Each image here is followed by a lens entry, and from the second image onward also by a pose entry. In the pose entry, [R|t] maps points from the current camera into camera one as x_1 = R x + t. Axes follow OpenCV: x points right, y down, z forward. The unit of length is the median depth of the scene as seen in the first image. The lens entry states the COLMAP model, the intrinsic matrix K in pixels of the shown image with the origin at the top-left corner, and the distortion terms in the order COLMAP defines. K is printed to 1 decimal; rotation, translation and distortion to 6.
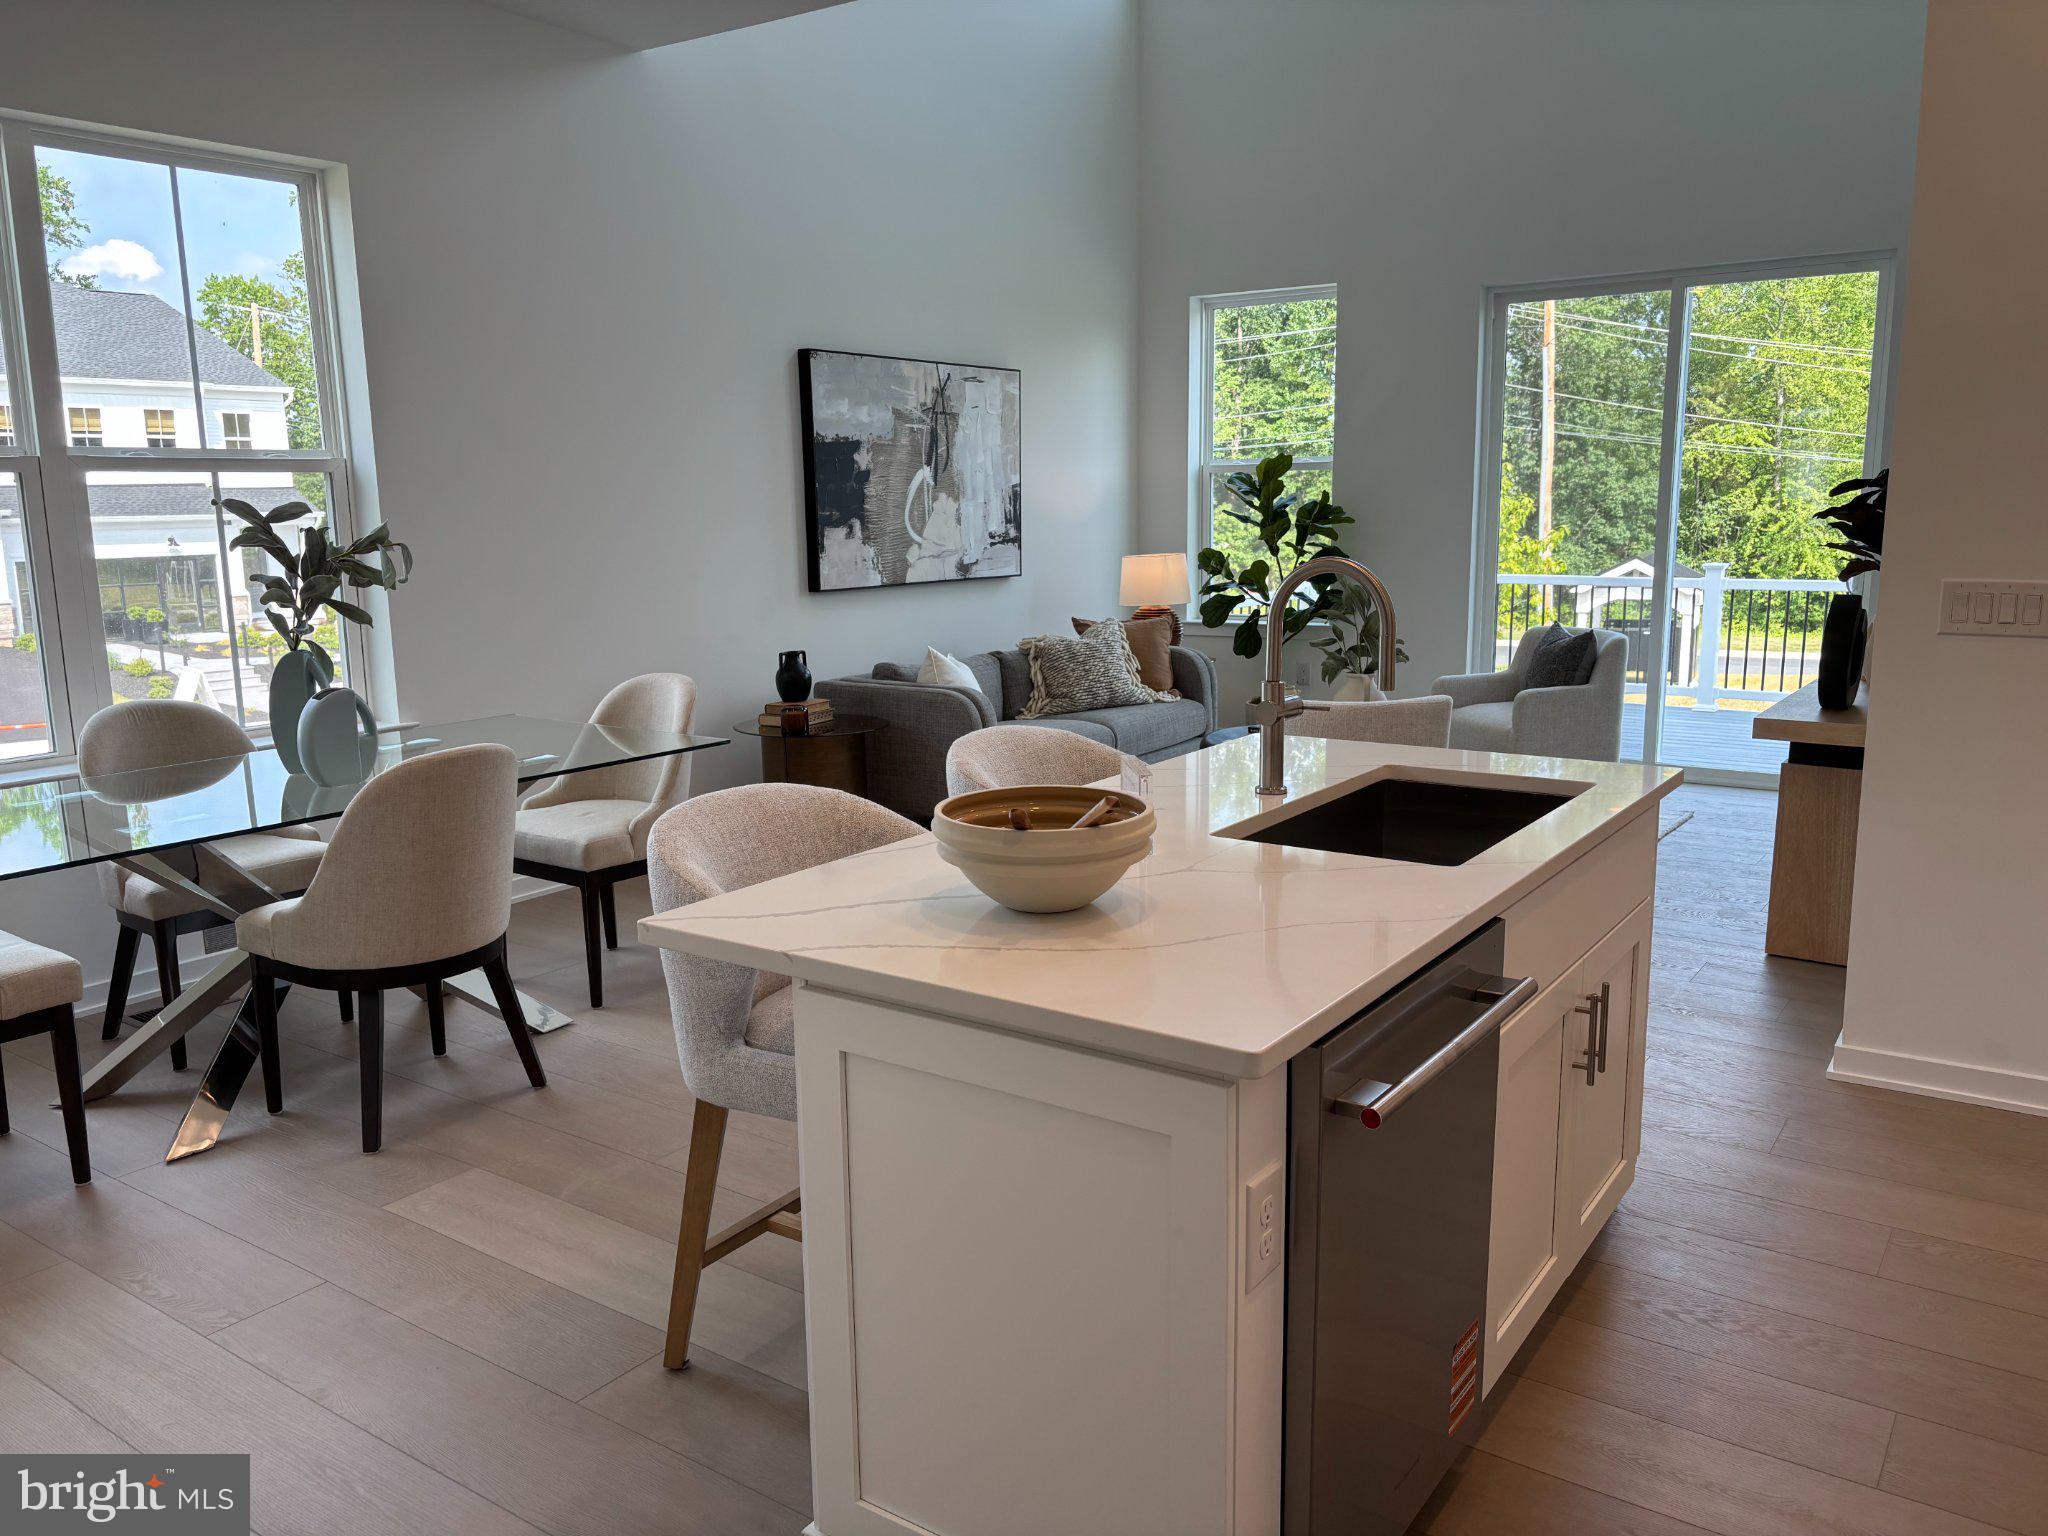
lens RADIAL K [[1532.4, 0, 1025.4], [0, 1532.4, 789.1], [0, 0, 1]] dist [0.039850, -0.050359]
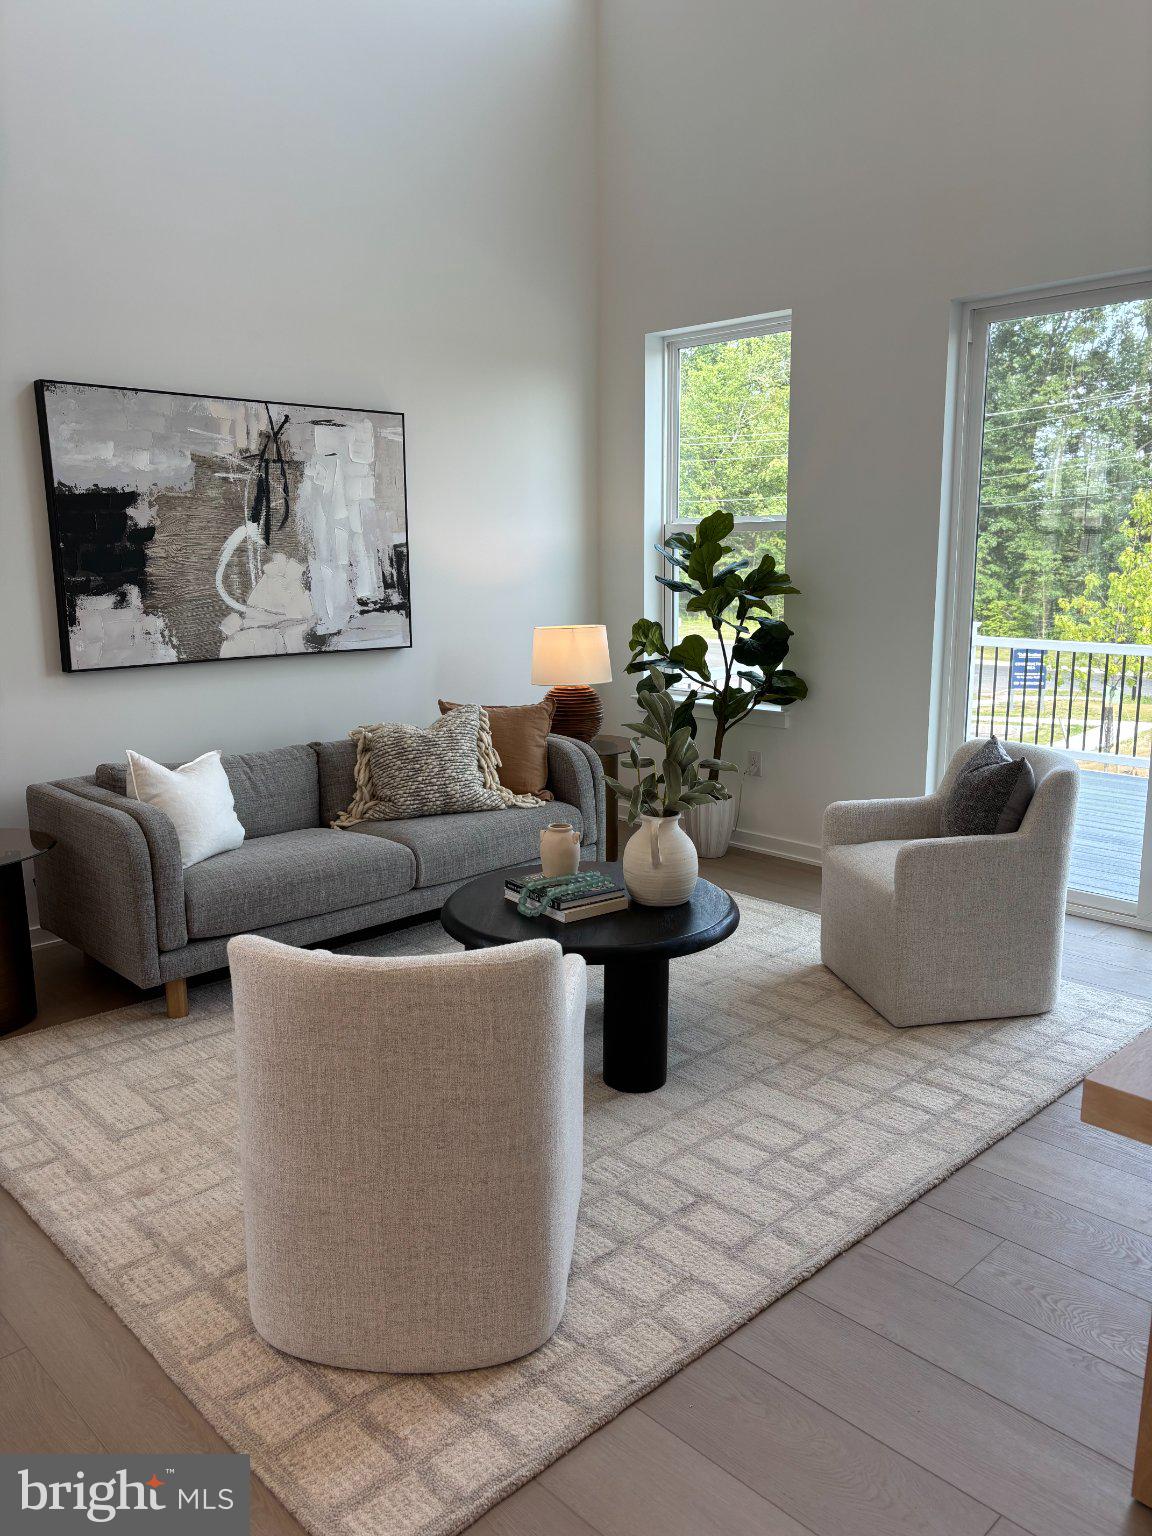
lens RADIAL K [[1149.3, 0, 588.9], [0, 1149.3, 778.1], [0, 0, 1]] dist [0.039850, -0.050359]
pose [[0.984282, 0.045207, -0.170721, 0.231014], [-0.043265, 0.998950, 0.015081, -0.083213], [0.171224, -0.007457, 0.985204, 0.383741]]
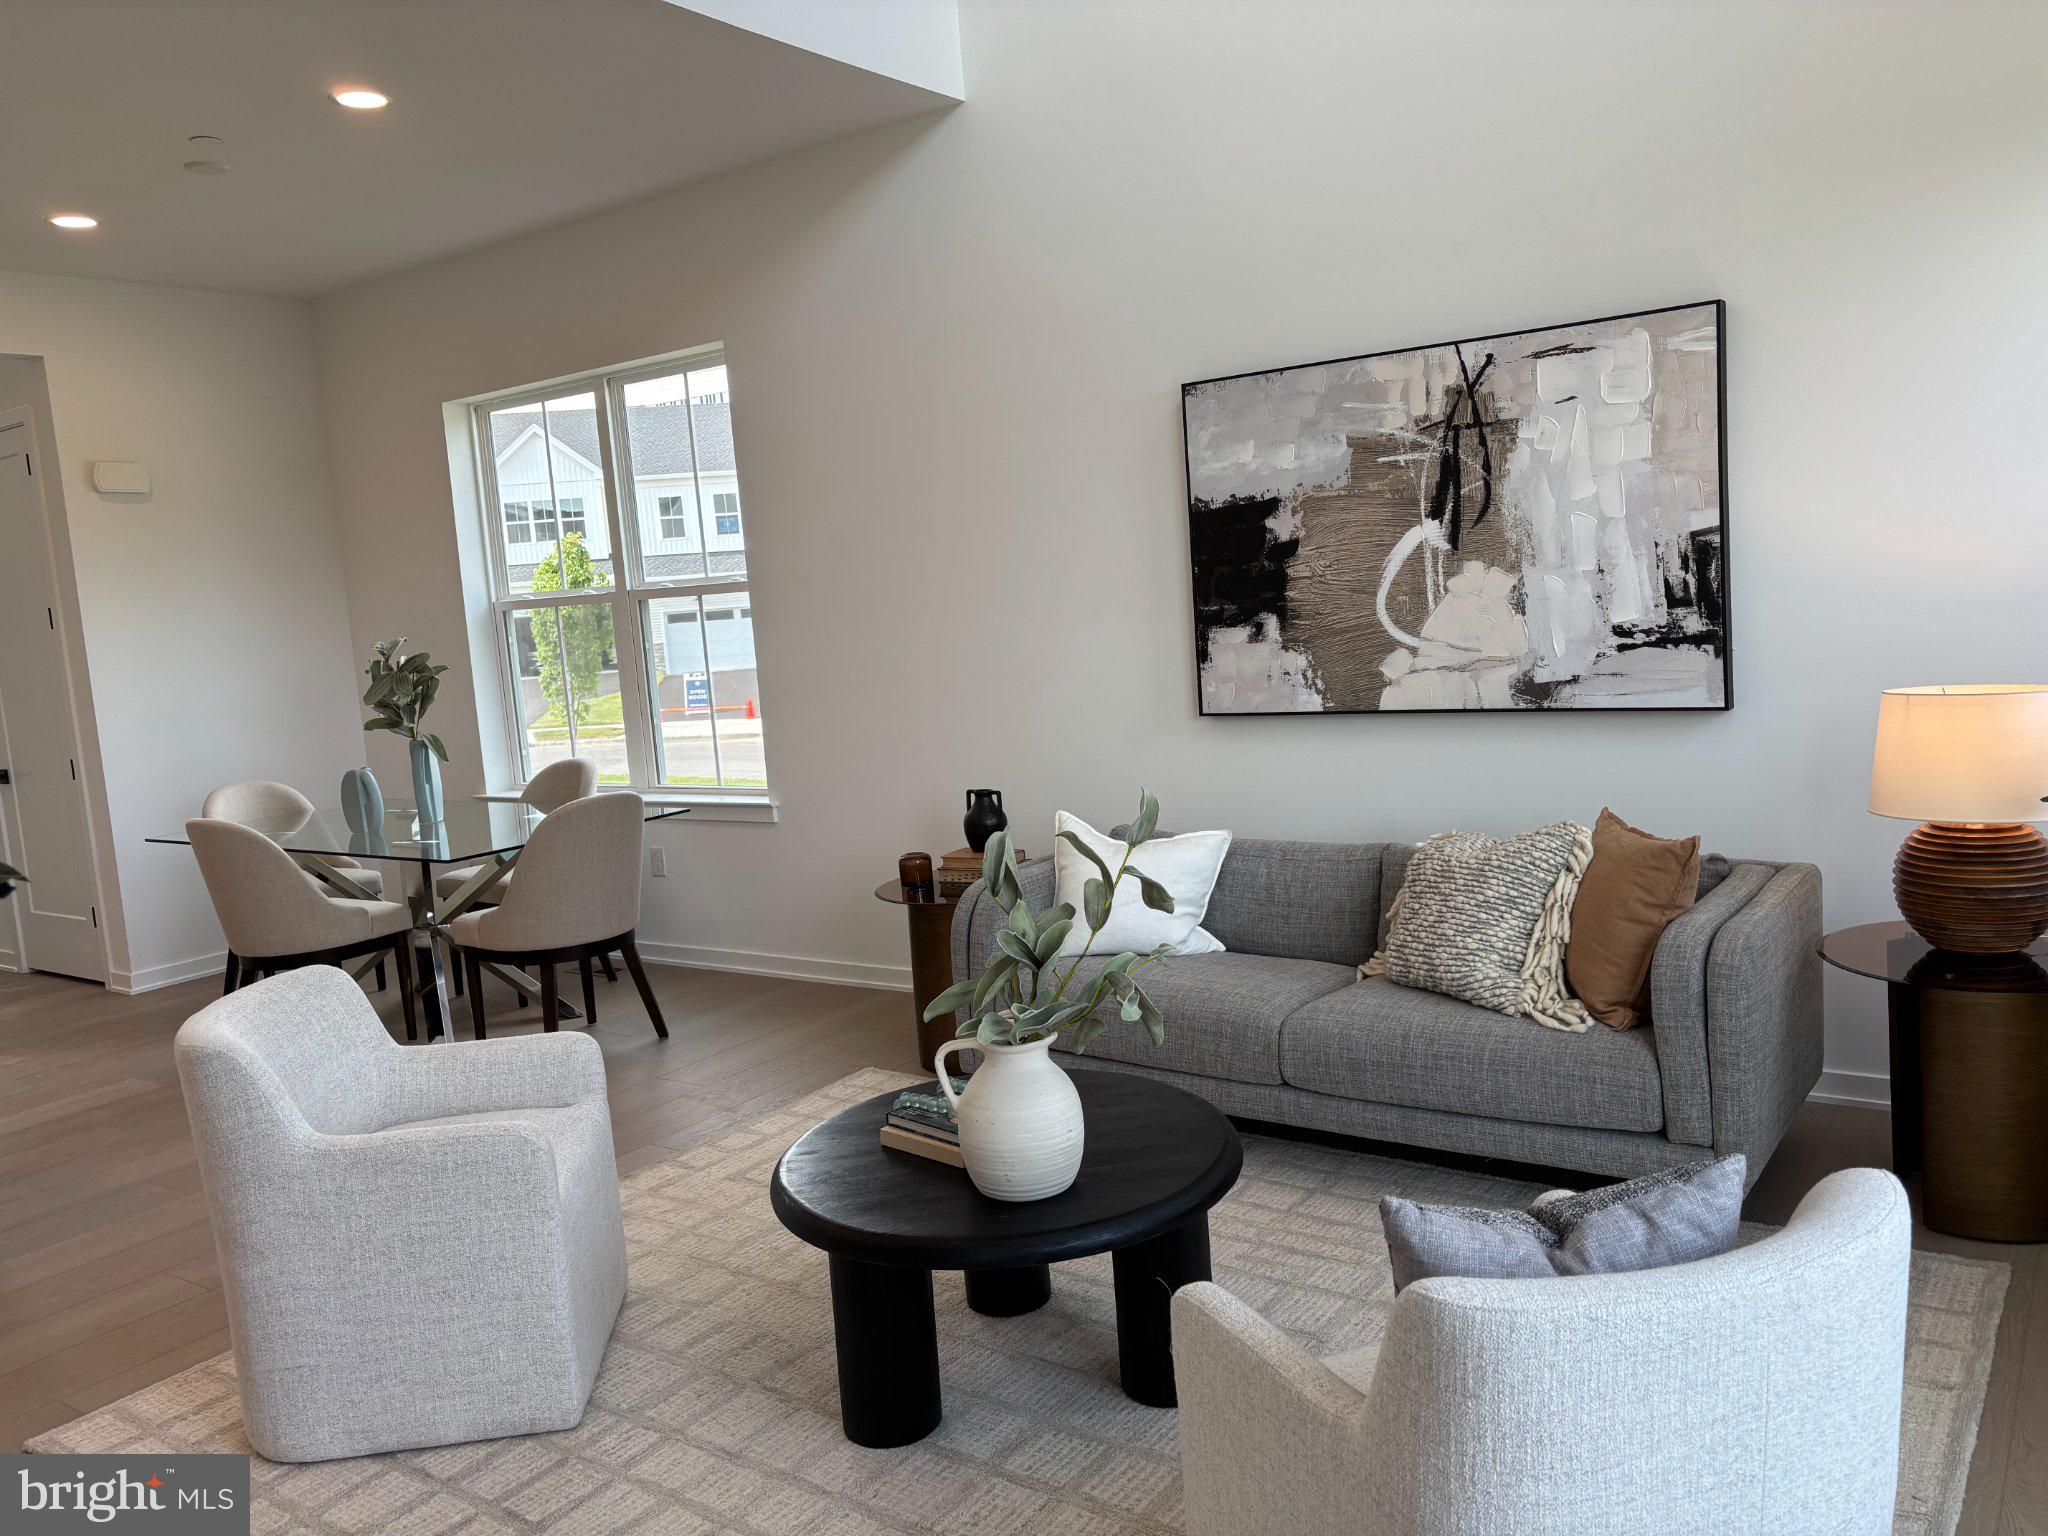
lens RADIAL K [[1532.4, 0, 1029.6], [0, 1532.4, 767.4], [0, 0, 1]] dist [0.039850, -0.050359]
pose [[0.011166, 0.137571, -0.990429, 0.525255], [-0.112410, 0.984385, 0.135464, -0.174078], [0.993599, 0.109821, 0.026456, 0.815315]]
